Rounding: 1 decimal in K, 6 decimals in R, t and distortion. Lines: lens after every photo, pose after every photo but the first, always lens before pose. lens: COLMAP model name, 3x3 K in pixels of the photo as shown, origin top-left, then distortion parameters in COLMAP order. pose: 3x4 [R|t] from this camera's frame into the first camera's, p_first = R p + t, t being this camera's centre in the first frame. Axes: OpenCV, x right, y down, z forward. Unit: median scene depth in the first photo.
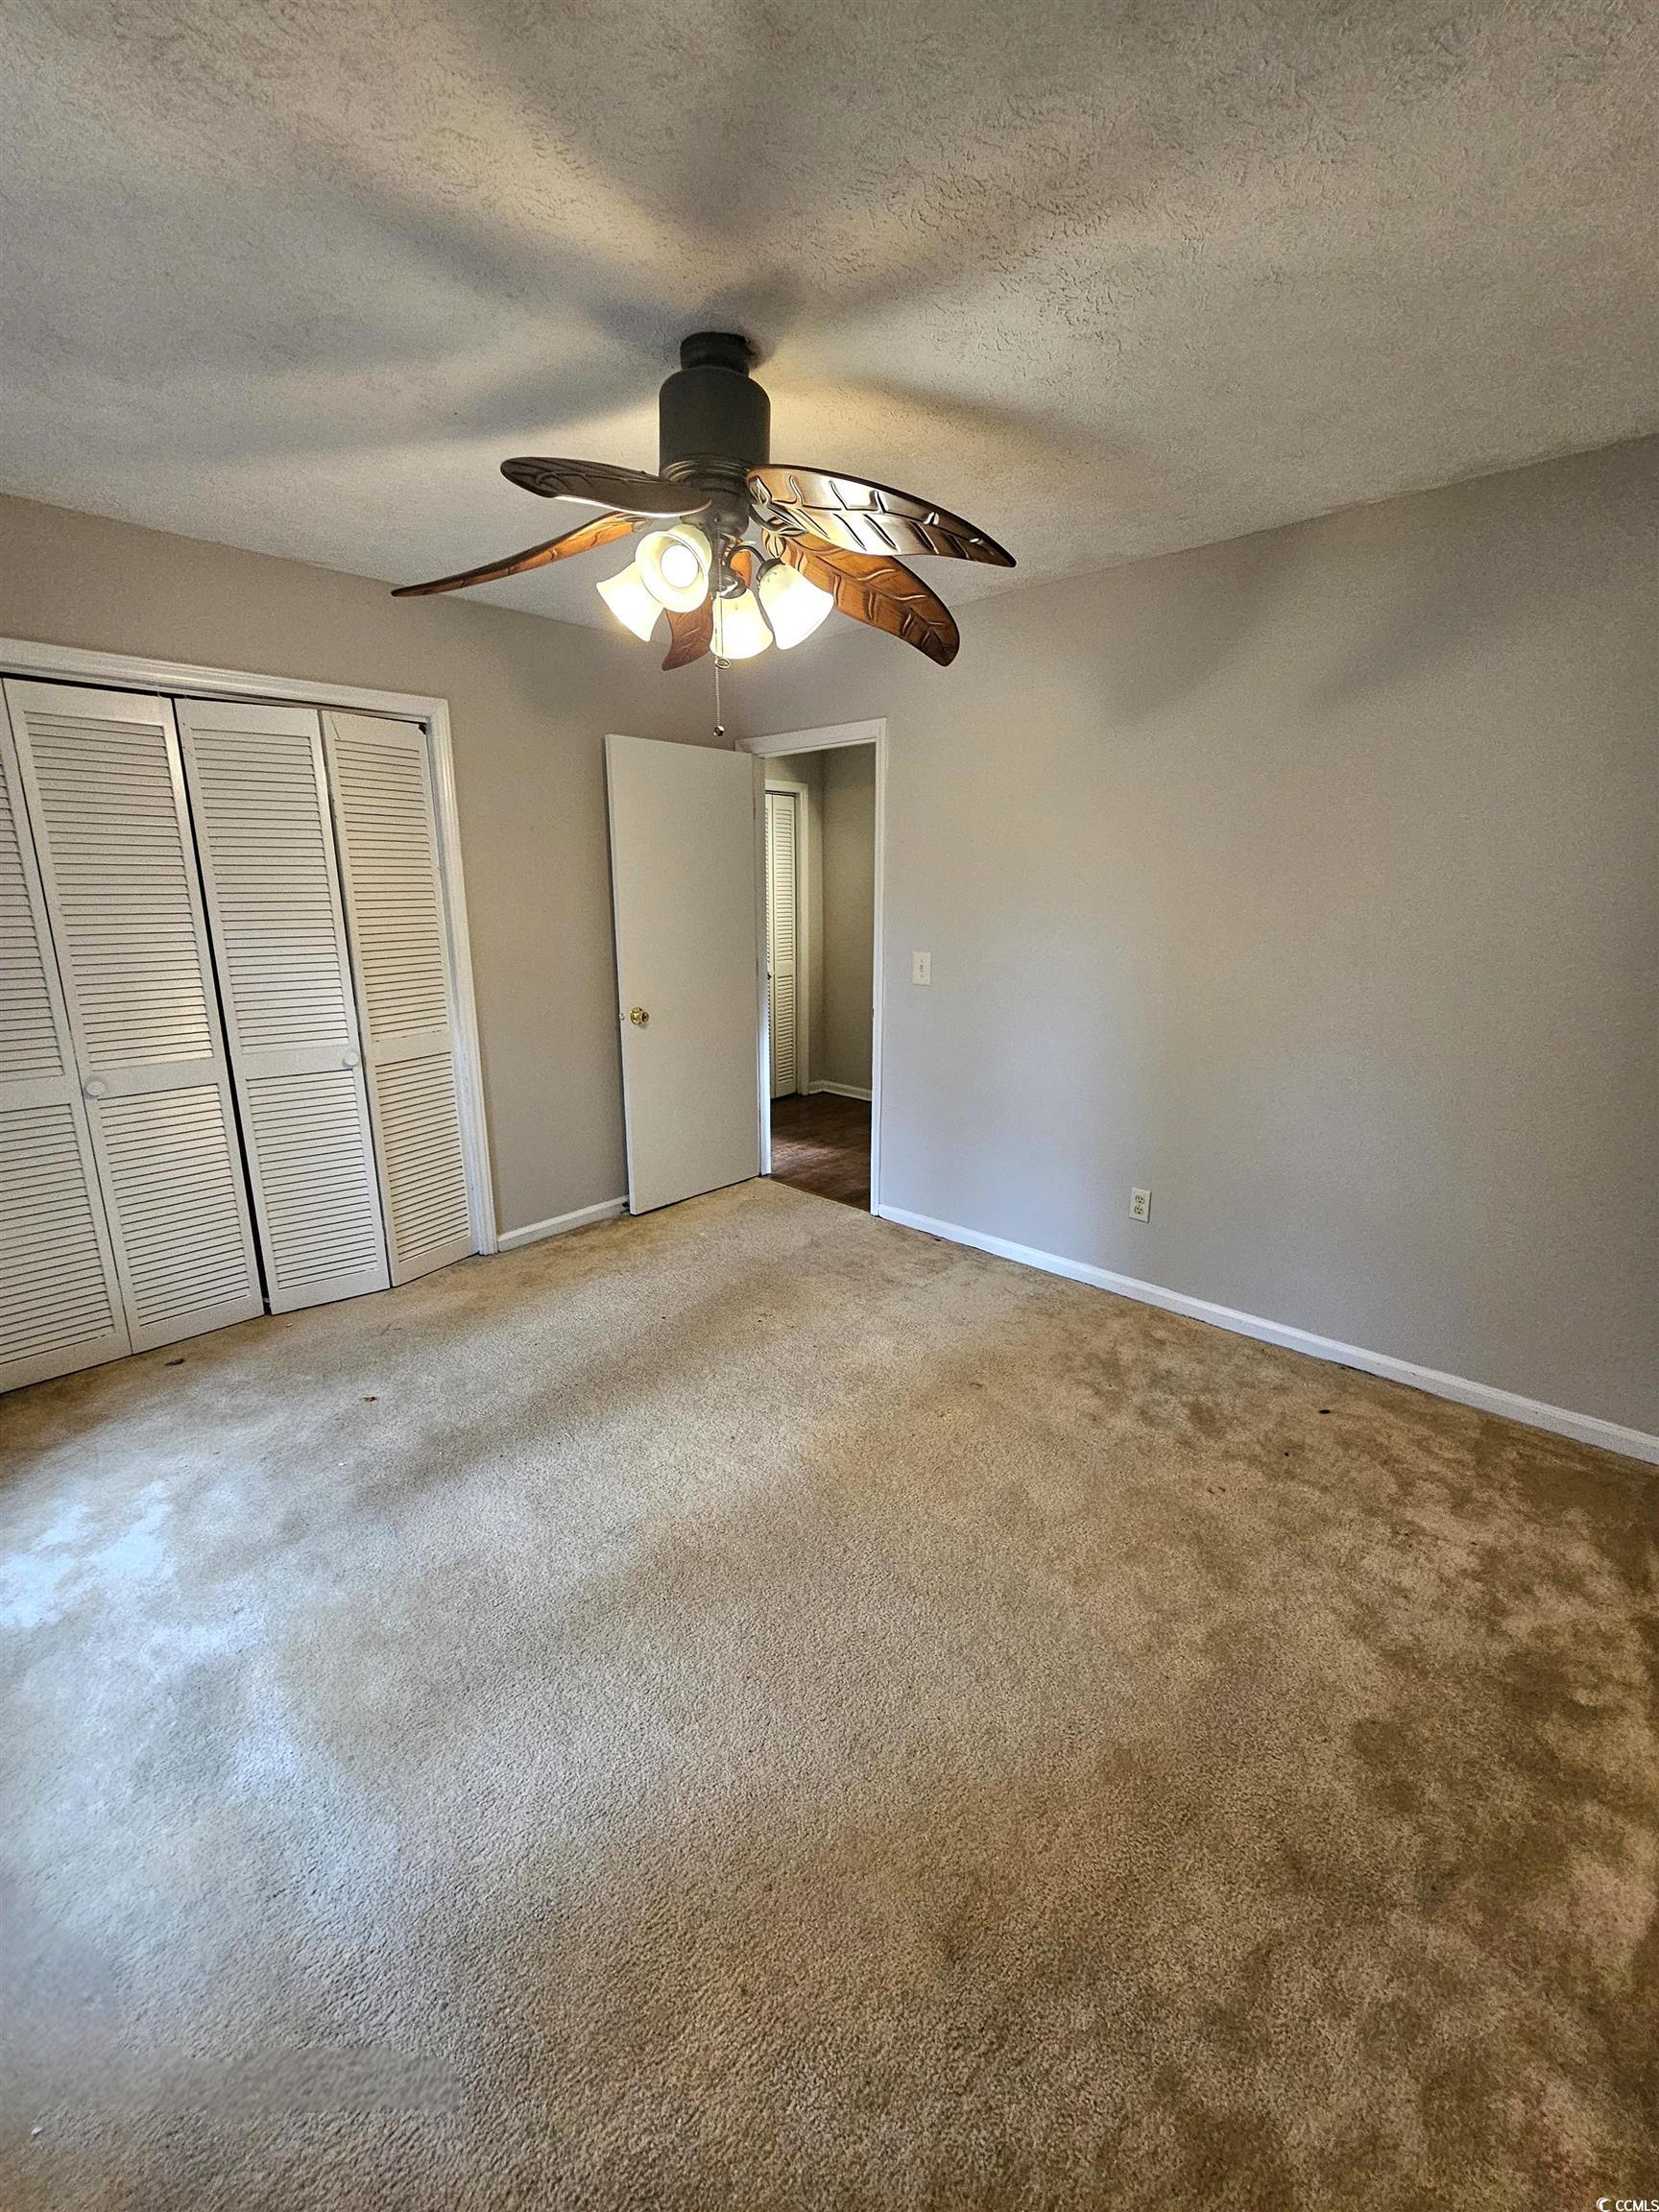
lens RADIAL K [[908.7, 0, 827.2], [0, 908.7, 1101.7], [0, 0, 1]] dist [0.000776, -0.000902]
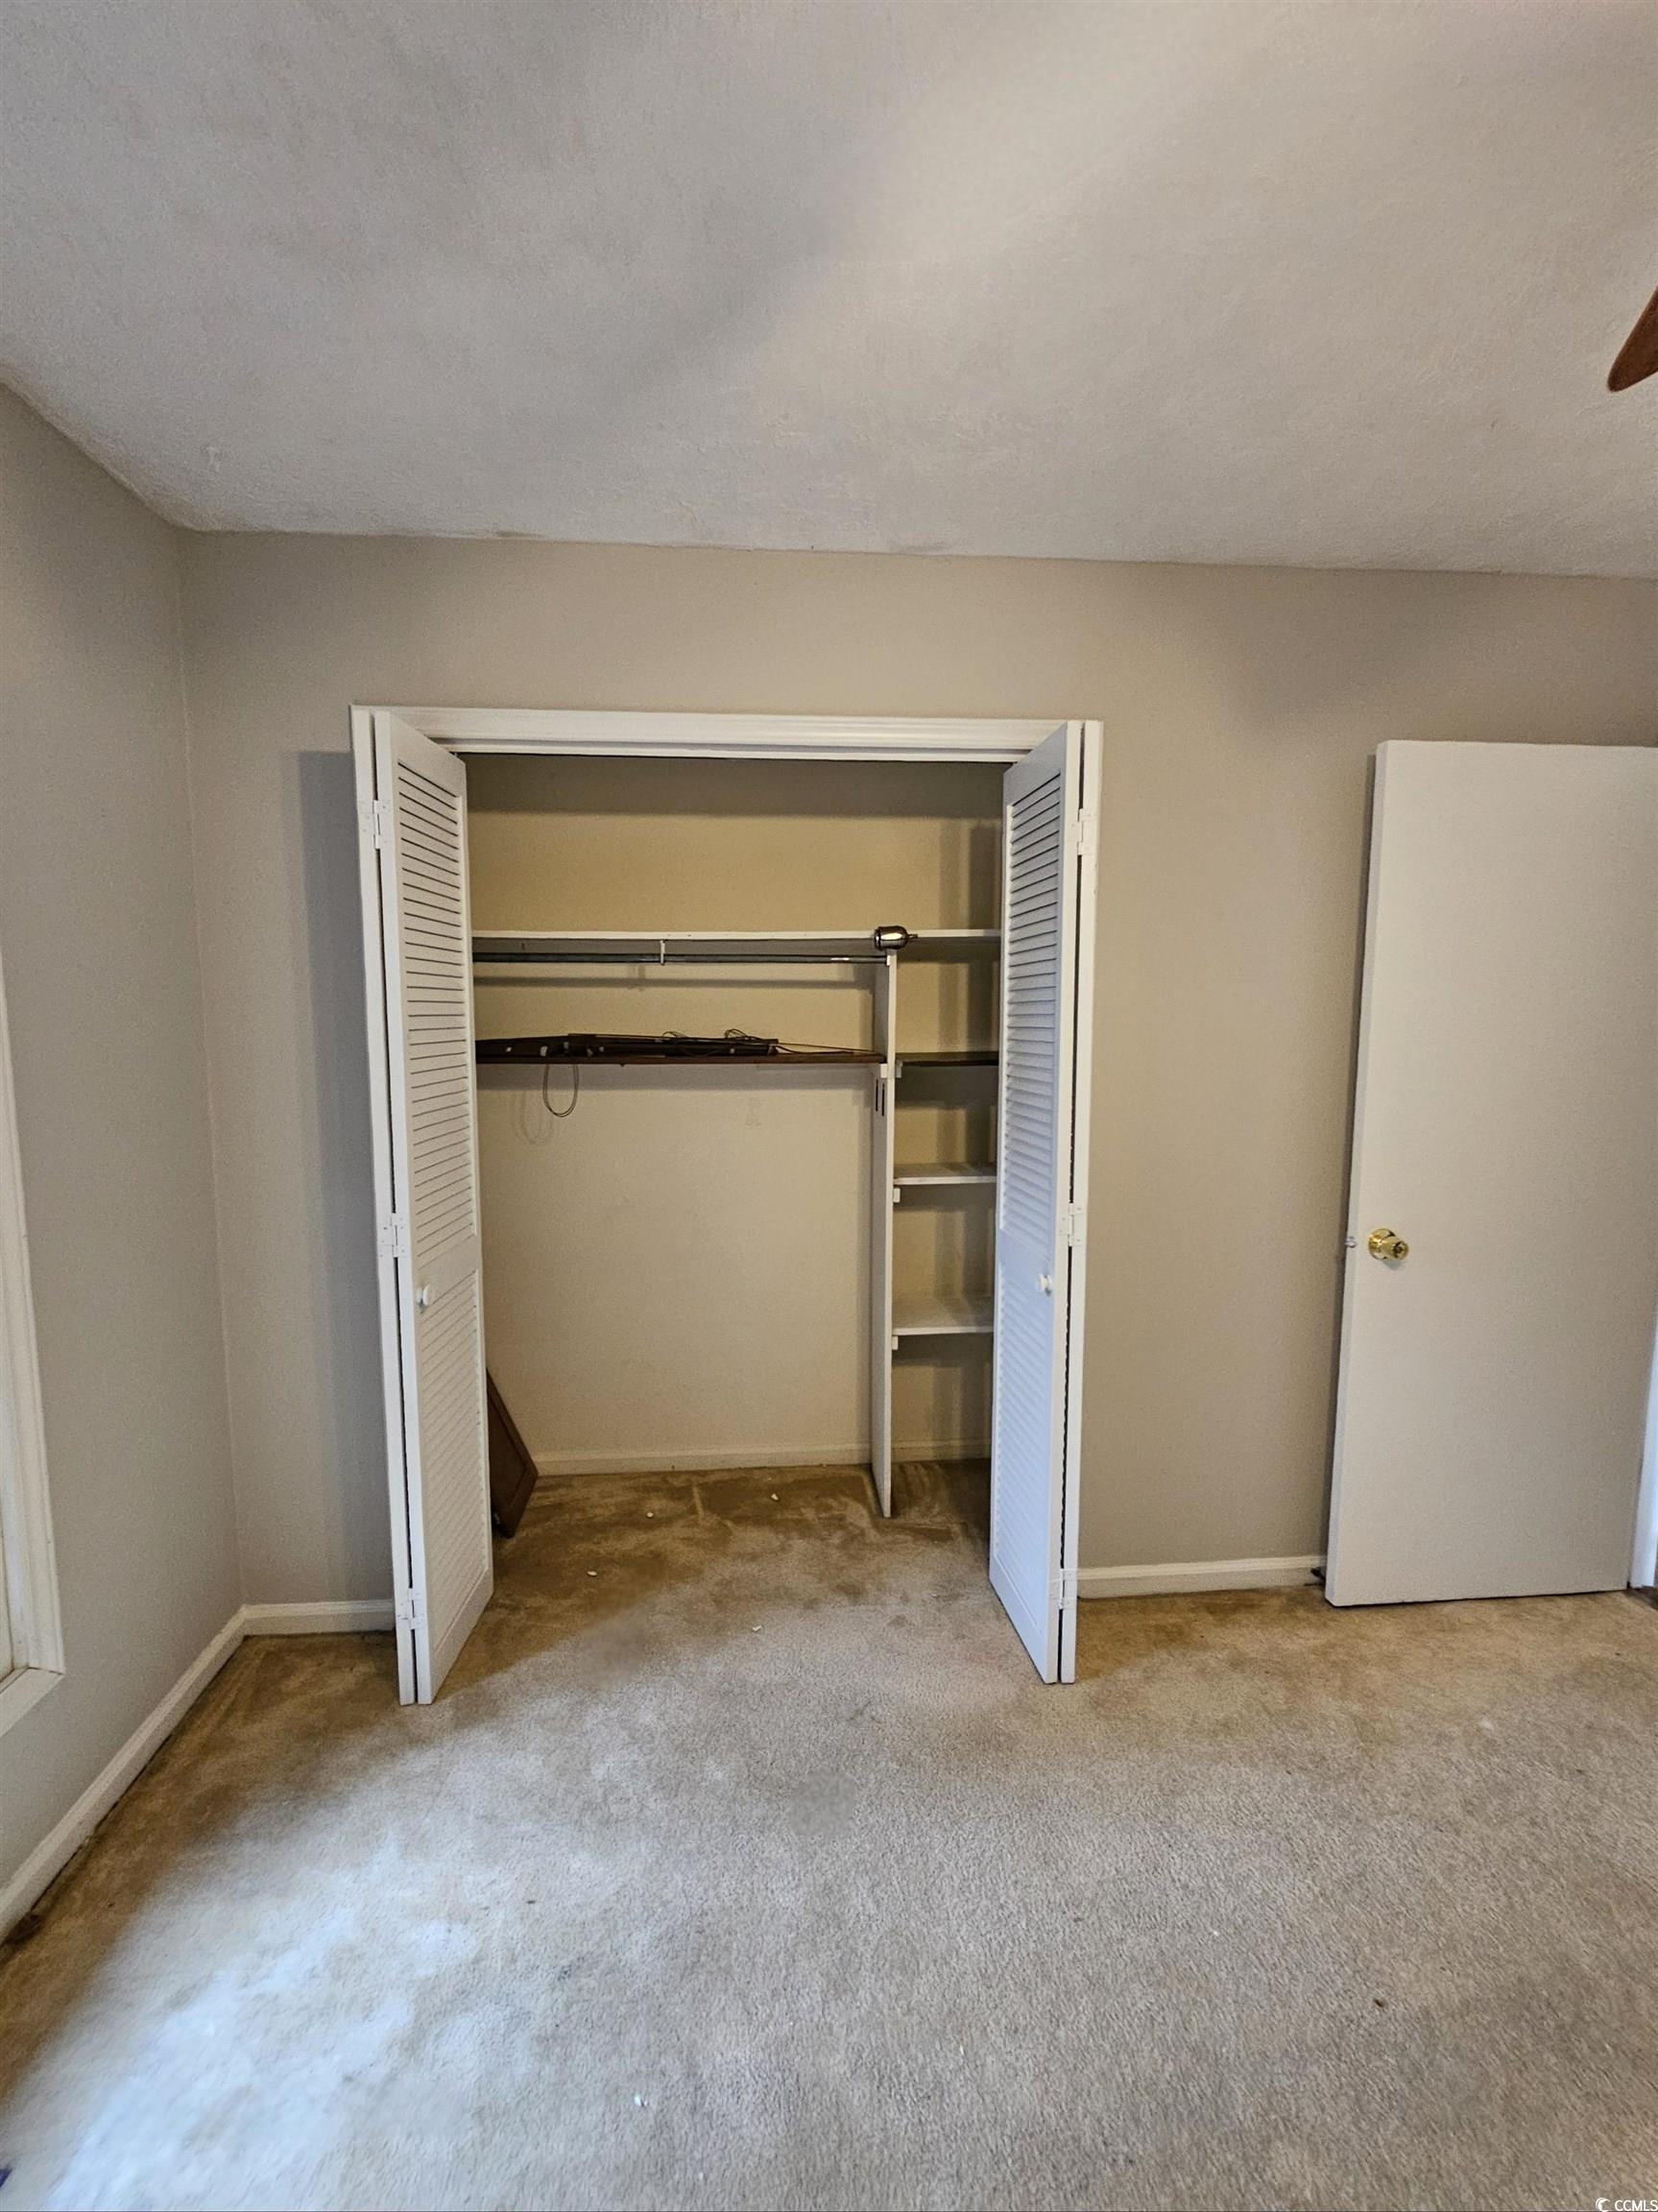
lens RADIAL K [[908.7, 0, 836.7], [0, 908.7, 1097.6], [0, 0, 1]] dist [0.000776, -0.000902]
pose [[0.737710, 0.069114, -0.671571, -0.094484], [-0.163484, 0.983428, -0.078376, -0.085885], [0.655025, 0.167610, 0.736783, 0.385860]]
